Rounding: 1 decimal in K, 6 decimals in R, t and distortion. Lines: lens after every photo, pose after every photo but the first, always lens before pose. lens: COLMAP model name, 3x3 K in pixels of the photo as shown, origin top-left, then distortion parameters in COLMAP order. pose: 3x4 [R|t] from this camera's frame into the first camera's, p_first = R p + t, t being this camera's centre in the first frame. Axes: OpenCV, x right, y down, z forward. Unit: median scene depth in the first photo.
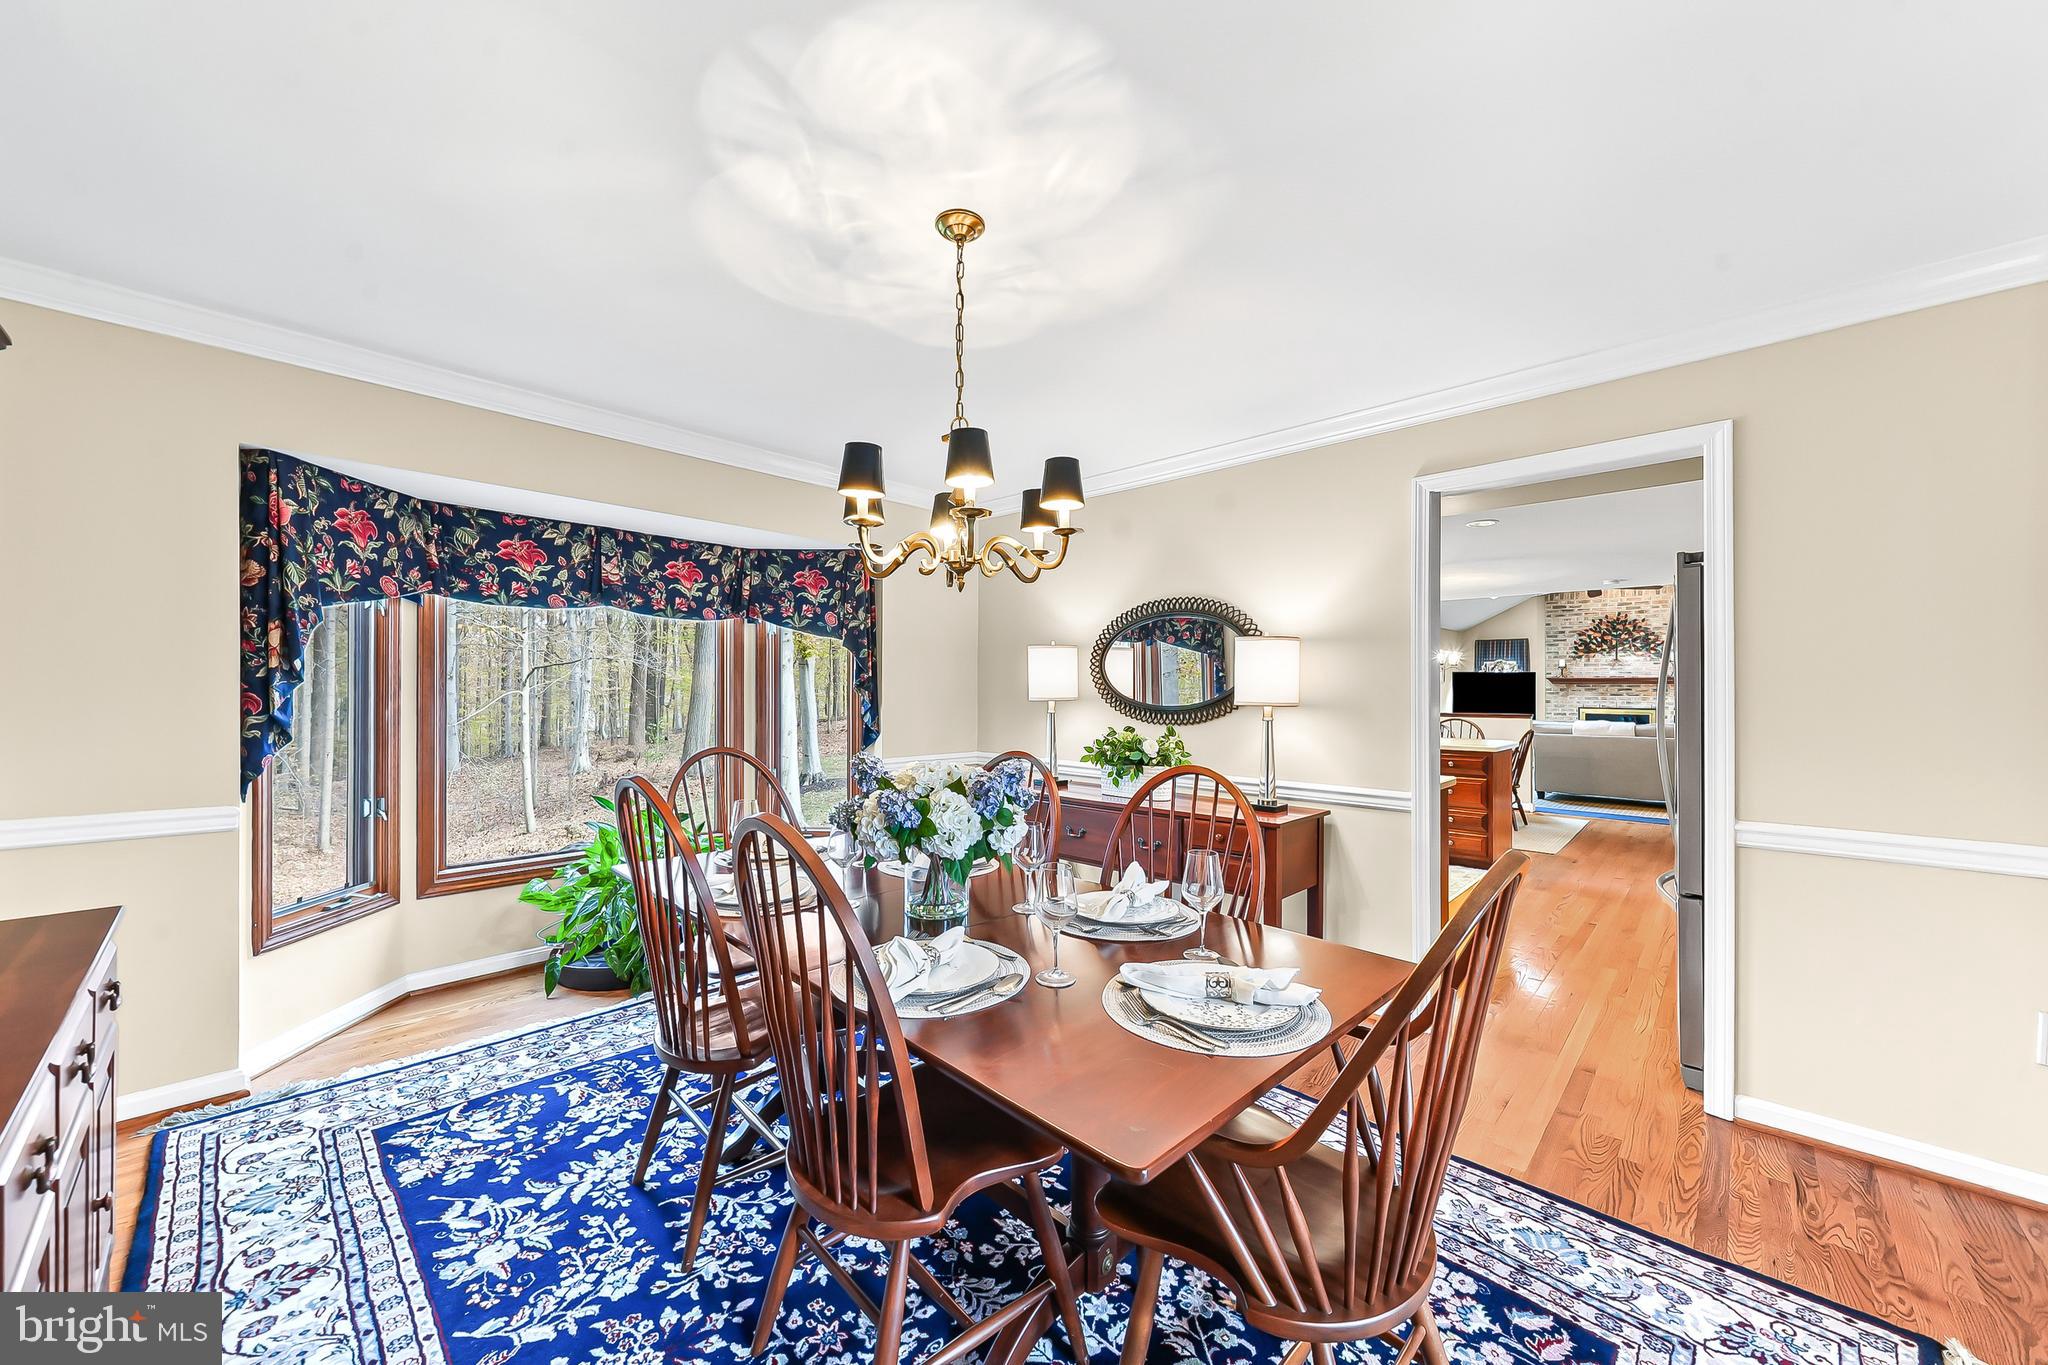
lens RADIAL K [[748.4, 0, 995.4], [0, 748.4, 680.7], [0, 0, 1]] dist [-0.007003, -0.000316]
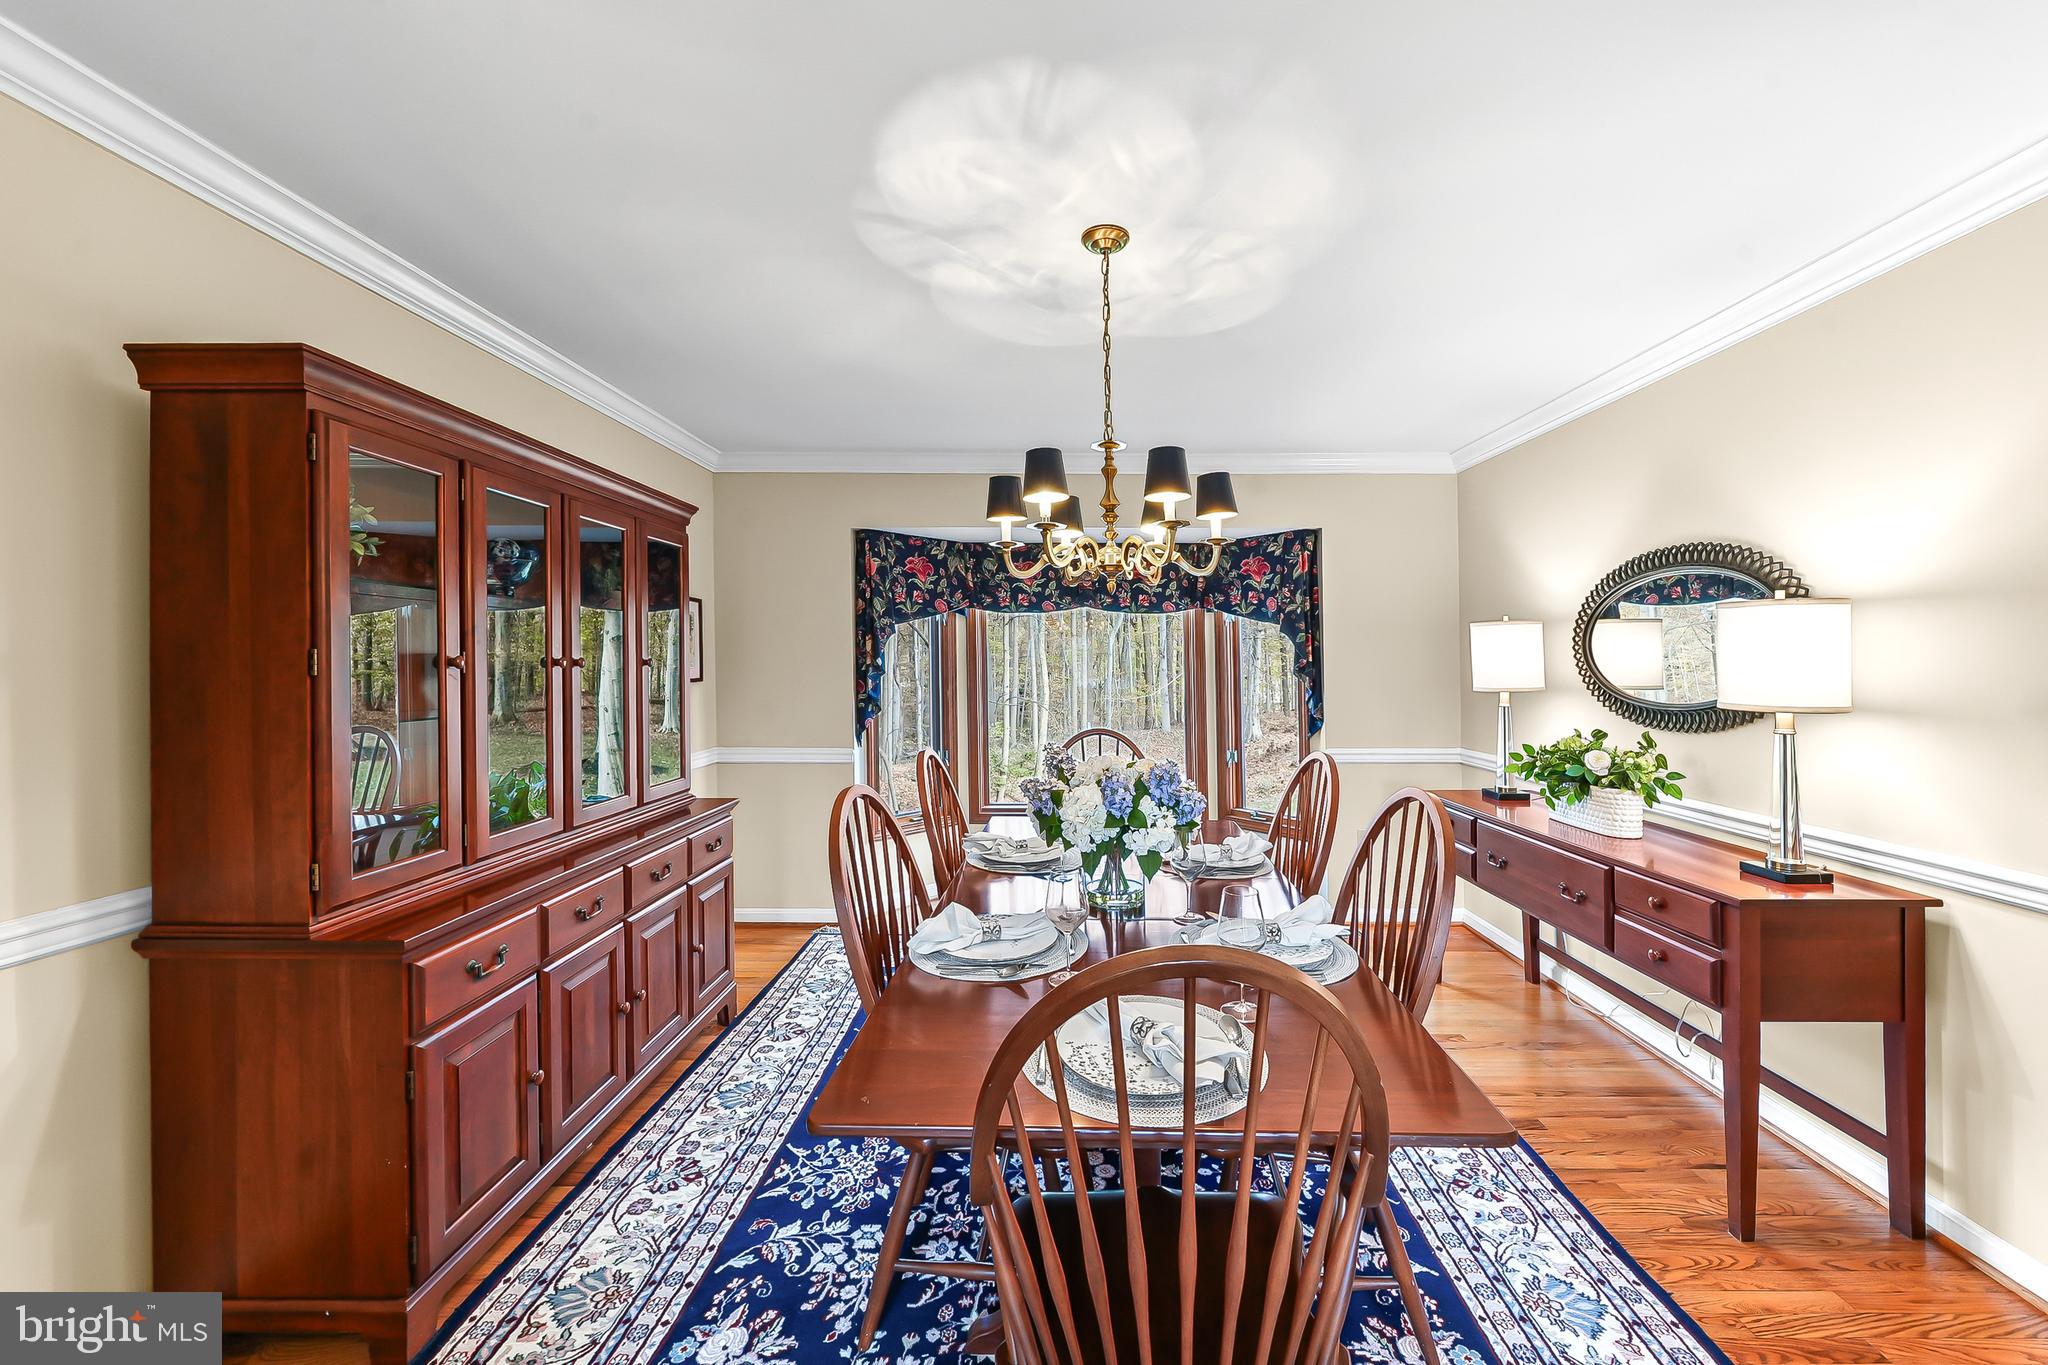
lens RADIAL K [[748.4, 0, 1065.6], [0, 748.4, 656.7], [0, 0, 1]] dist [-0.007003, -0.000316]
pose [[0.701259, -0.013103, -0.712786, 0.414114], [0.015323, 0.999877, -0.003306, -0.019142], [0.712742, -0.008604, 0.701374, 0.149197]]
